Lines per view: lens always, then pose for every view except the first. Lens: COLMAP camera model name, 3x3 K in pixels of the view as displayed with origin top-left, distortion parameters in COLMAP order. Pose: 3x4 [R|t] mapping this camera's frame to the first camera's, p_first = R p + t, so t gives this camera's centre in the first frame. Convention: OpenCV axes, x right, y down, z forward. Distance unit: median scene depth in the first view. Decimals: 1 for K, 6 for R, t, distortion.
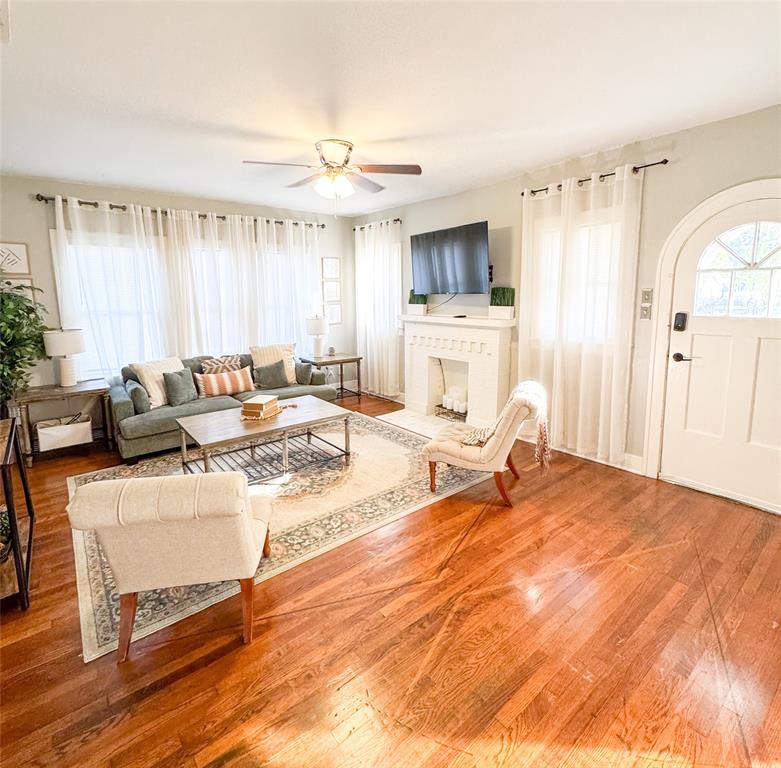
lens RADIAL K [[412.3, 0, 390.5], [0, 412.3, 384.0], [0, 0, 1]] dist [-0.000819, 0.000692]
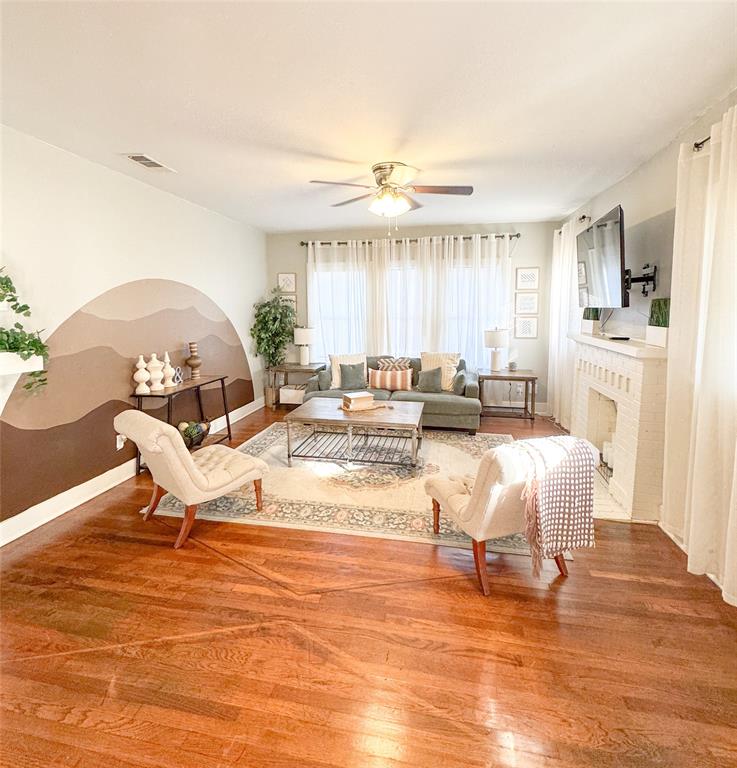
lens RADIAL K [[391.2, 0, 369.6], [0, 391.2, 371.4], [0, 0, 1]] dist [-0.001830, 0.001193]
pose [[0.636997, 0.135789, -0.758813, 0.470335], [-0.170547, 0.984795, 0.033060, -0.061312], [0.751764, 0.108354, 0.650469, 0.256902]]
